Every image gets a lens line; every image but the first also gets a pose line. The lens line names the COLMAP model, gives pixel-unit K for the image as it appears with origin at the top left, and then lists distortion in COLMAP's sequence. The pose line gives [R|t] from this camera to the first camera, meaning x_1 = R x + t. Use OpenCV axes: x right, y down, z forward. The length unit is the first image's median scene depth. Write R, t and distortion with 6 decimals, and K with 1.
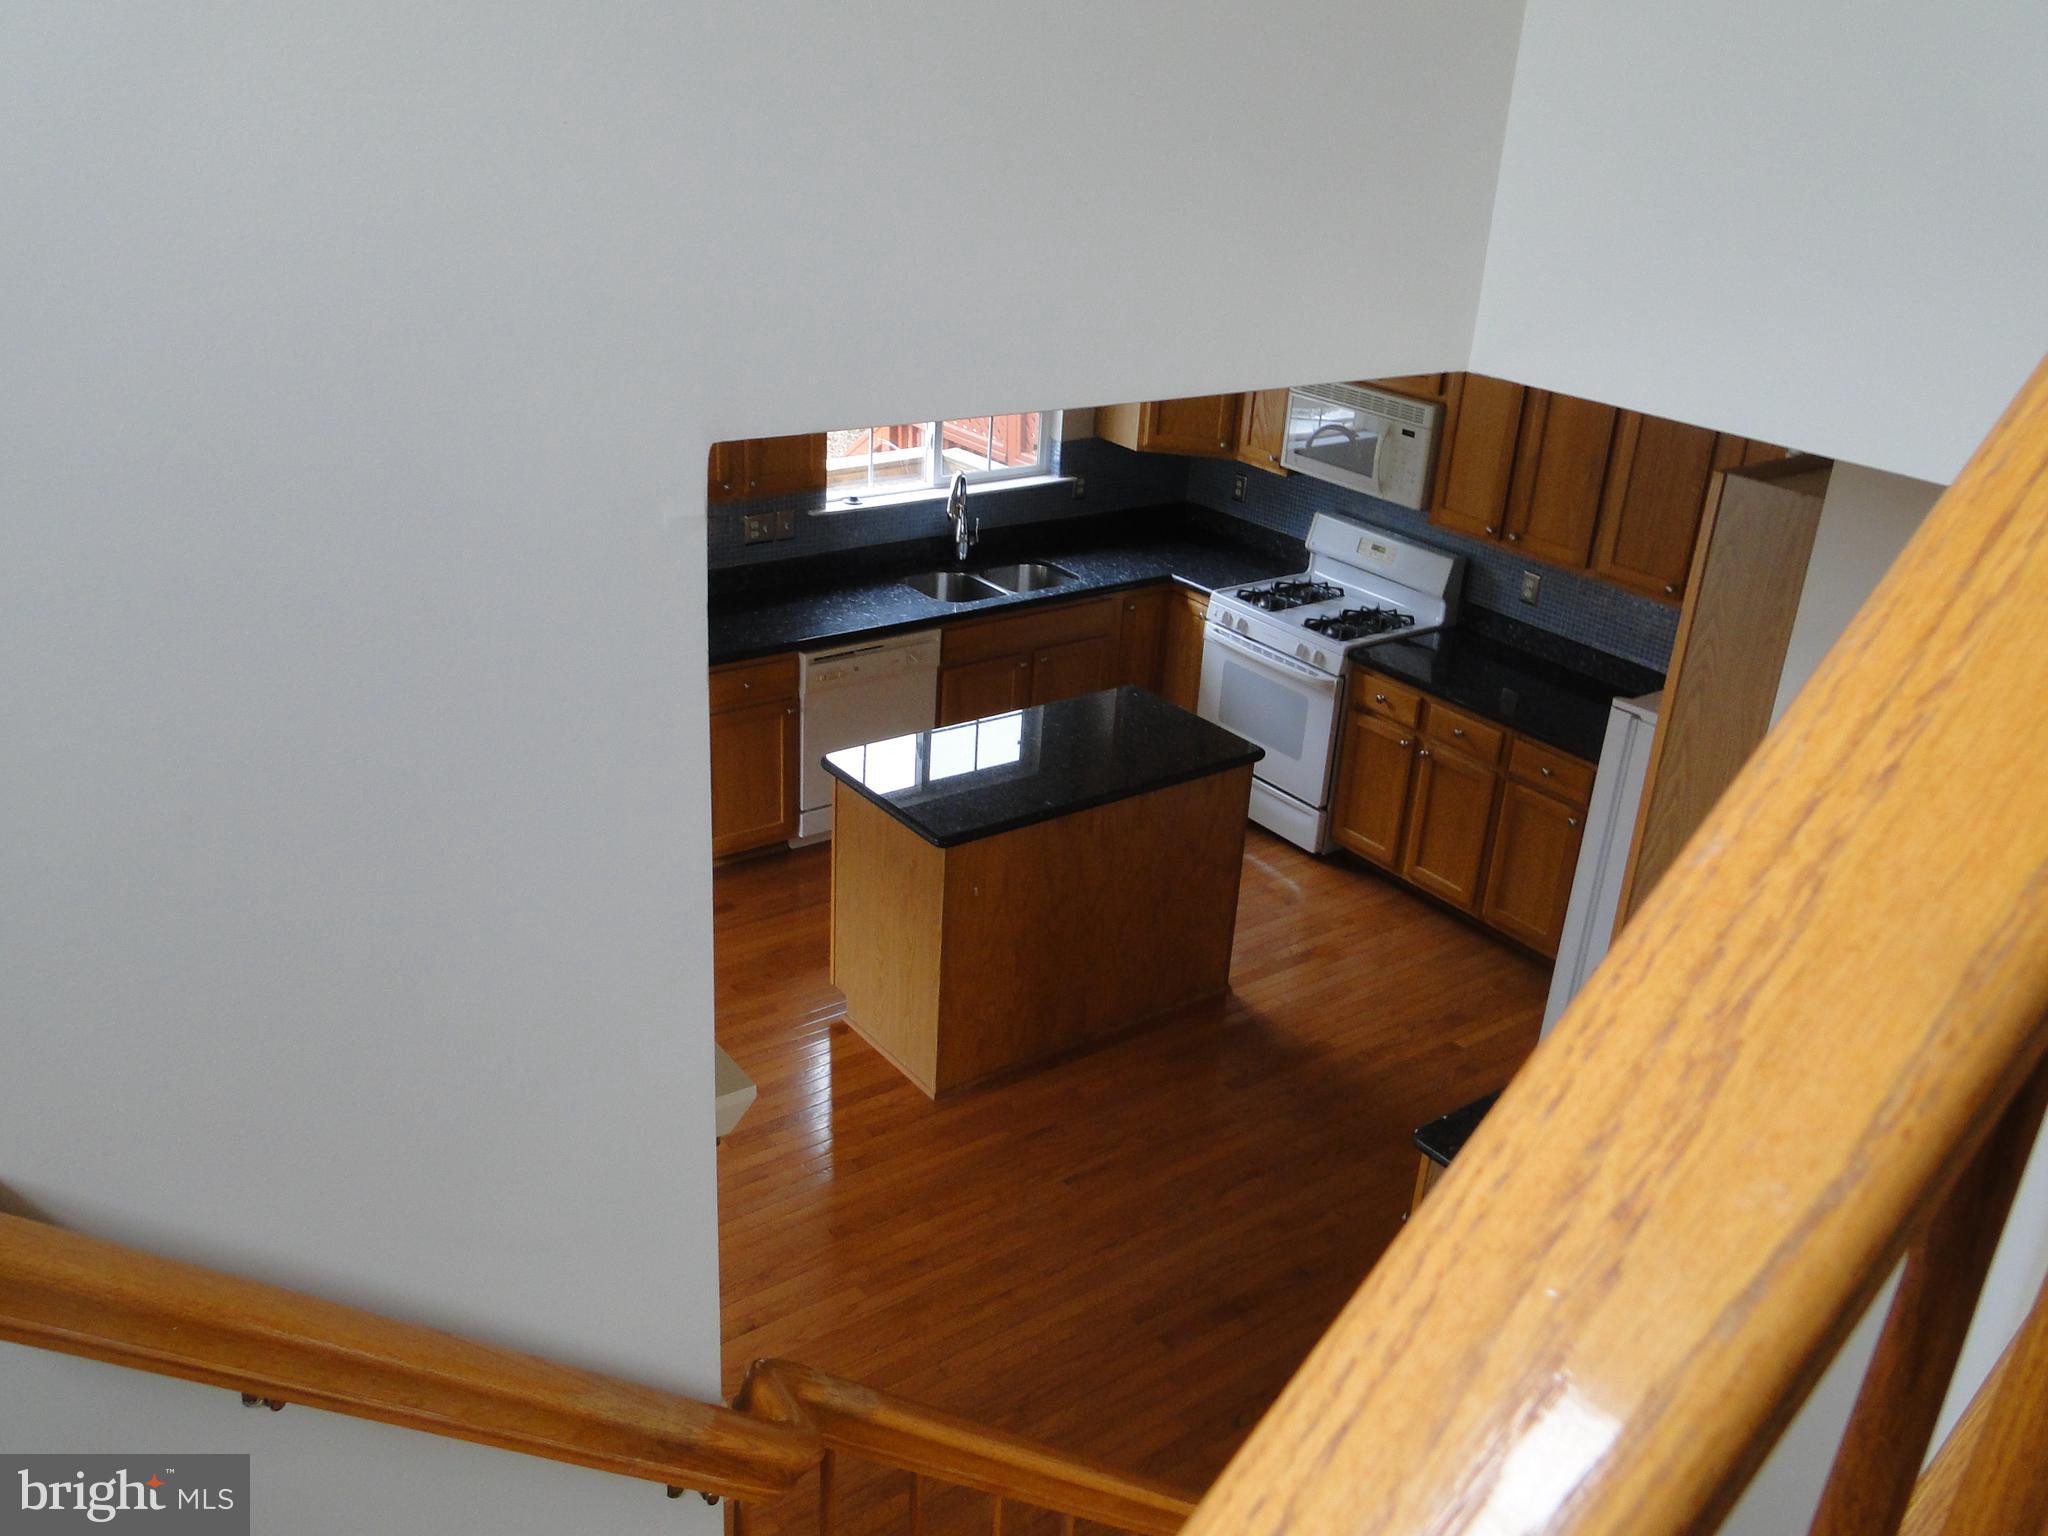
lens RADIAL K [[1682.4, 0, 1039.8], [0, 1682.4, 757.6], [0, 0, 1]] dist [0.004271, -0.006008]
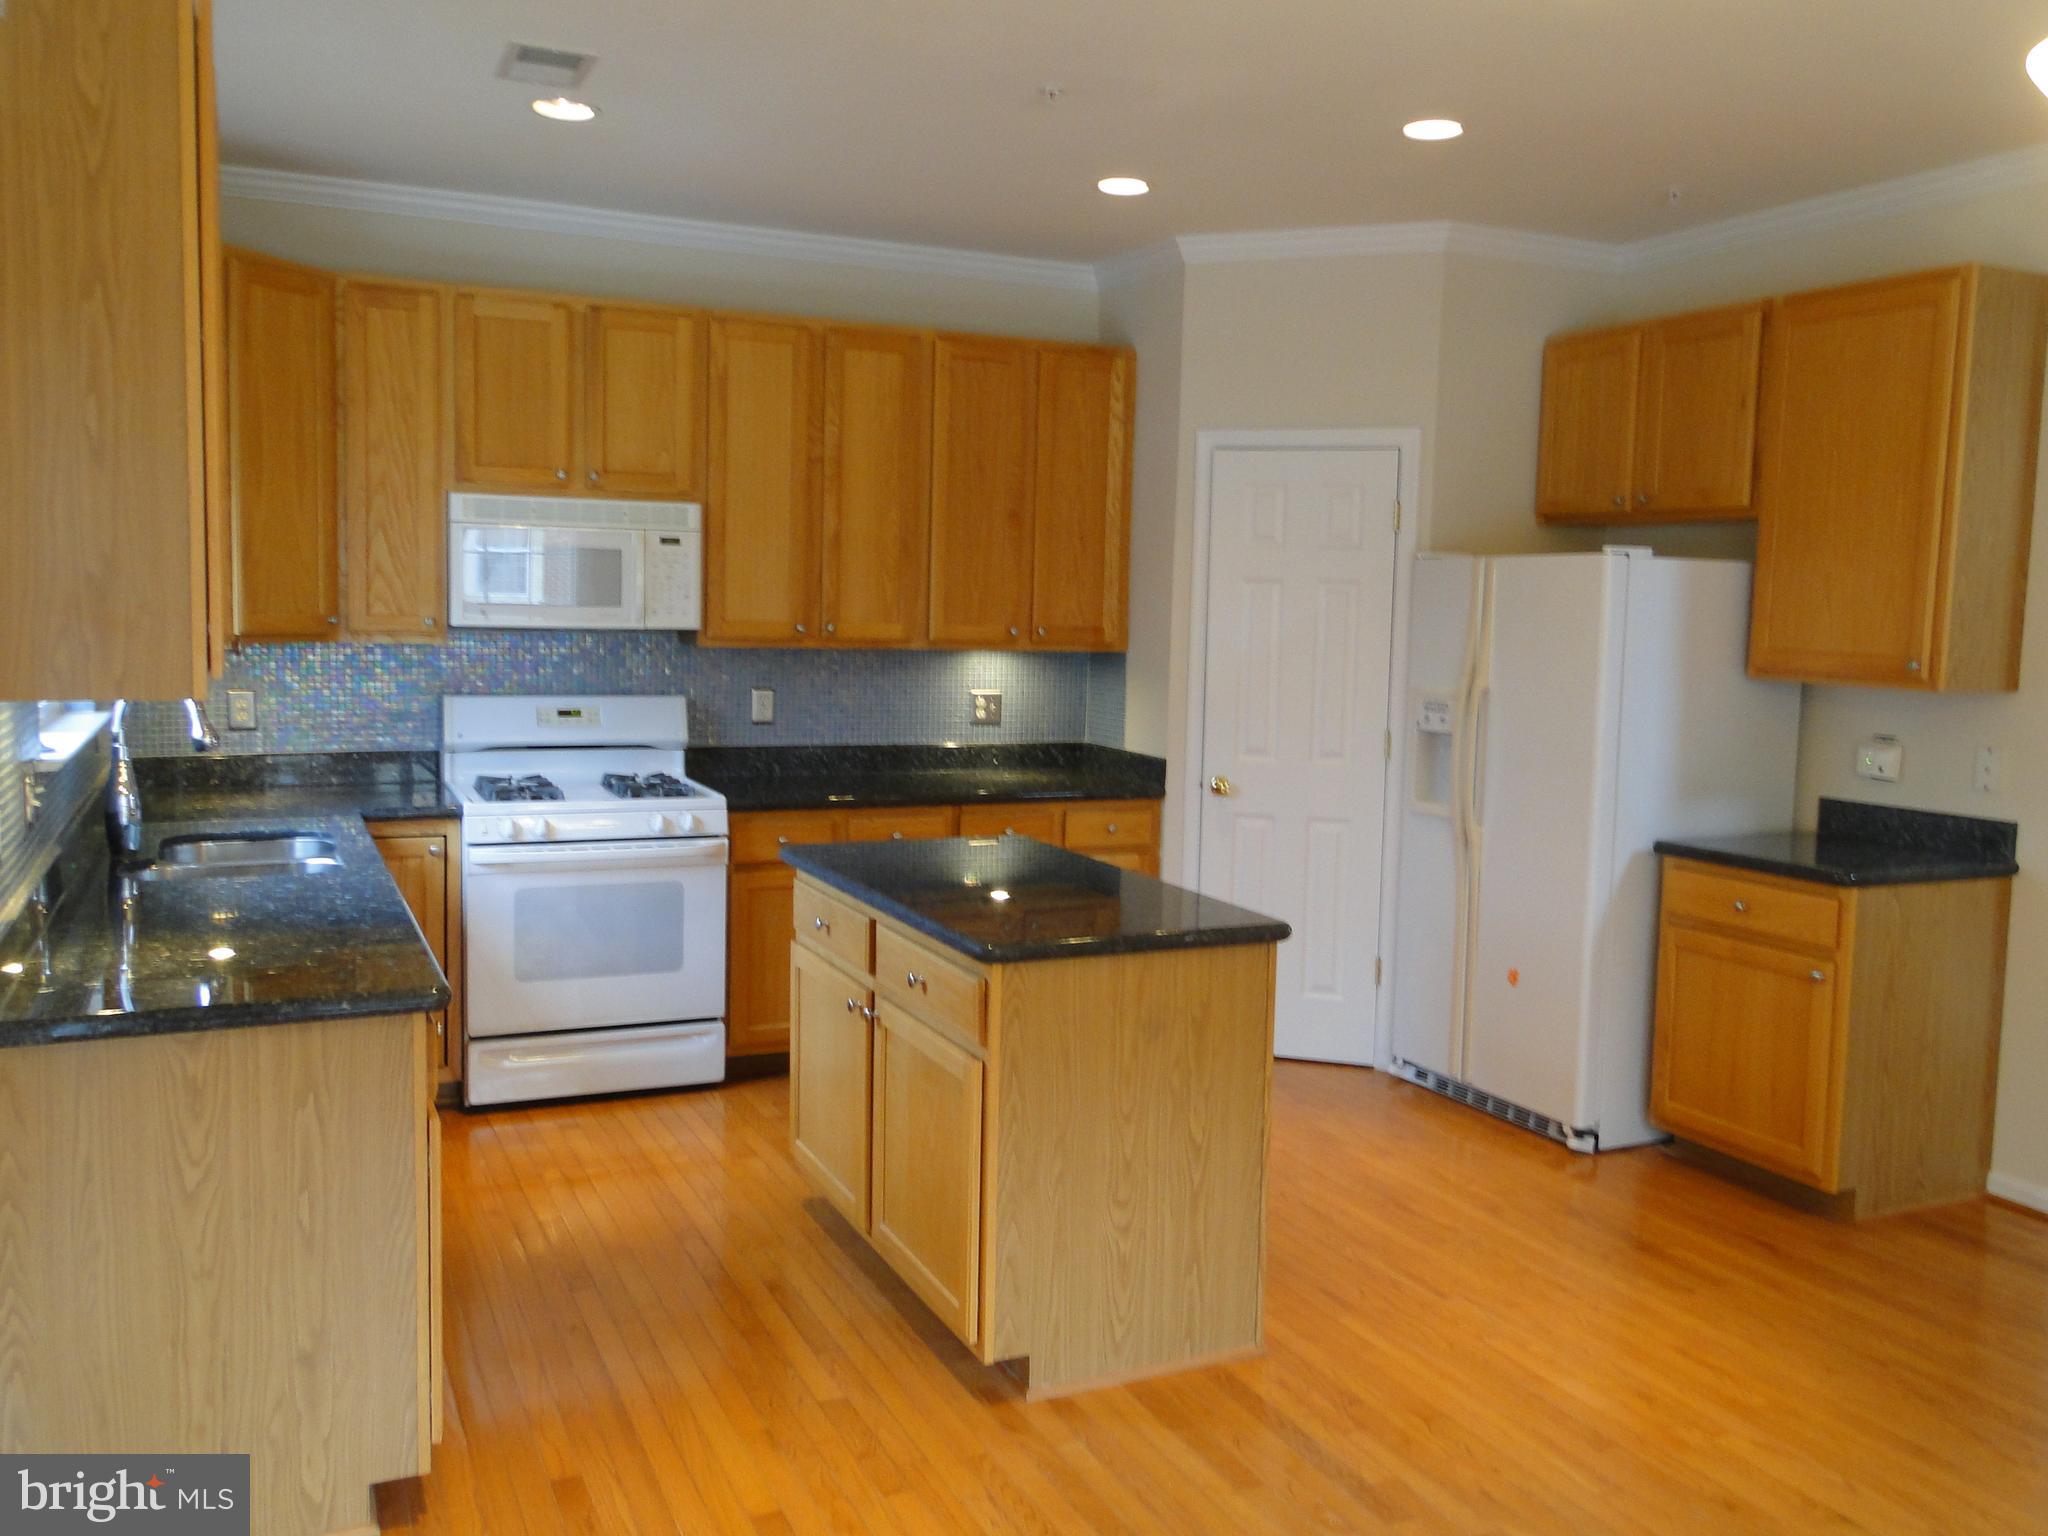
lens RADIAL K [[1682.4, 0, 1029.7], [0, 1682.4, 755.5], [0, 0, 1]] dist [0.004271, -0.006008]
pose [[0.207485, -0.143141, 0.967709, -0.542016], [0.384367, 0.921605, 0.053910, -0.068620], [-0.899562, 0.360769, 0.246238, 0.645943]]
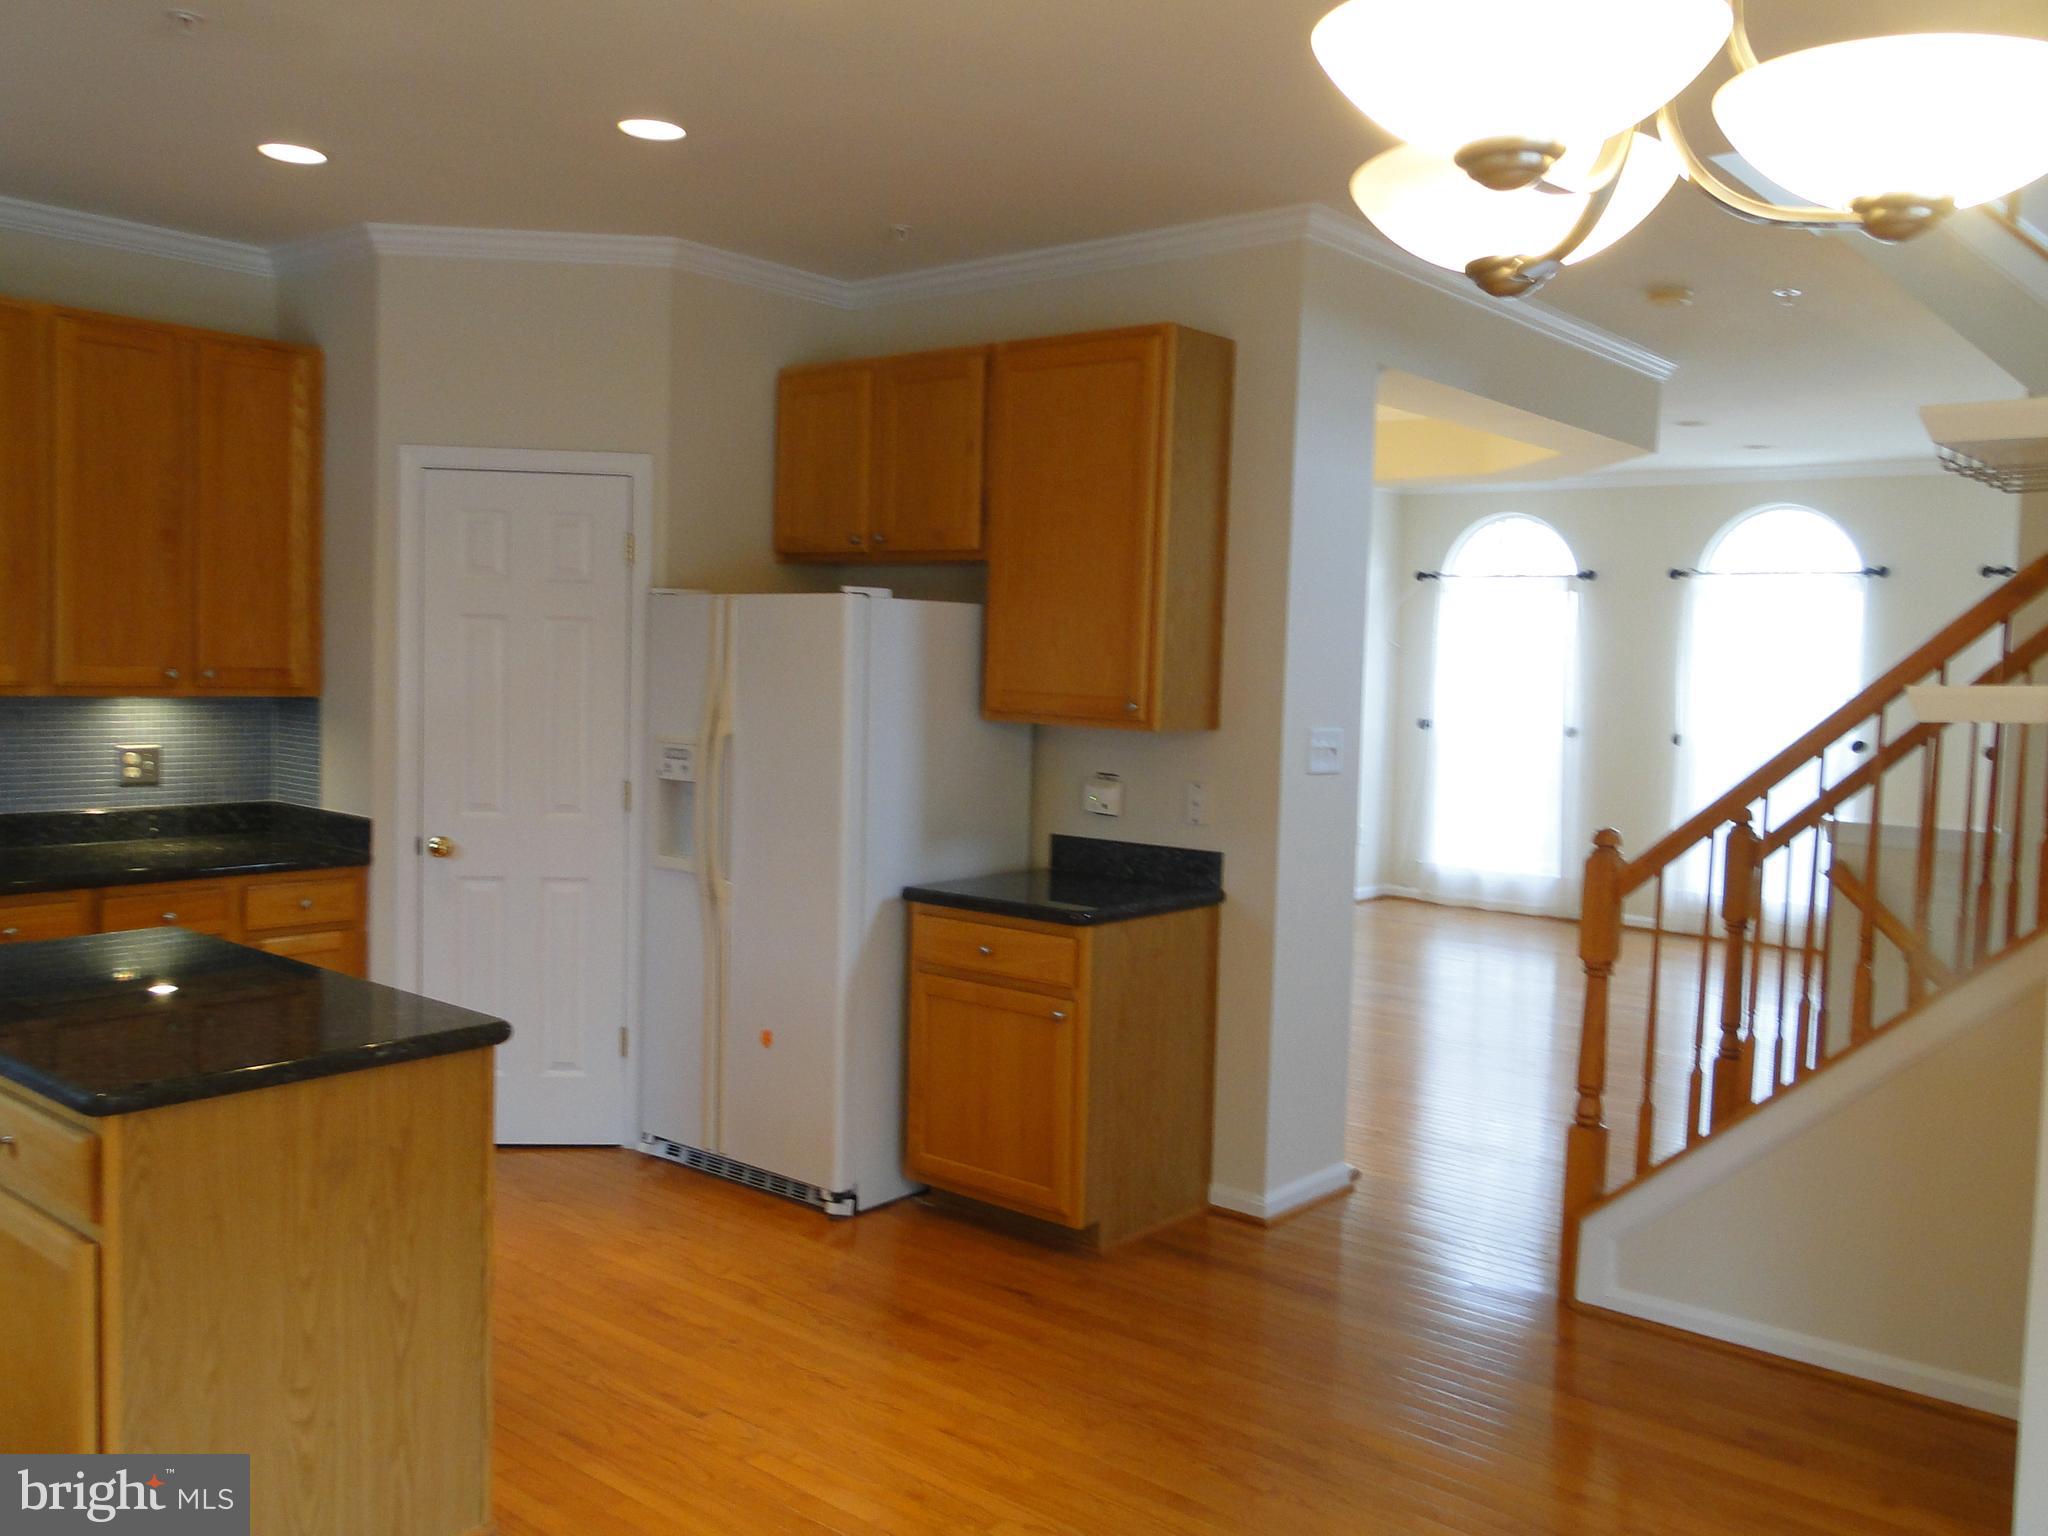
lens RADIAL K [[1682.4, 0, 1024.3], [0, 1682.4, 757.2], [0, 0, 1]] dist [0.004271, -0.006008]
pose [[-0.225068, -0.124571, 0.966347, -0.480523], [0.355252, 0.913028, 0.200438, -0.066038], [-0.907271, 0.388409, -0.161239, 0.641971]]
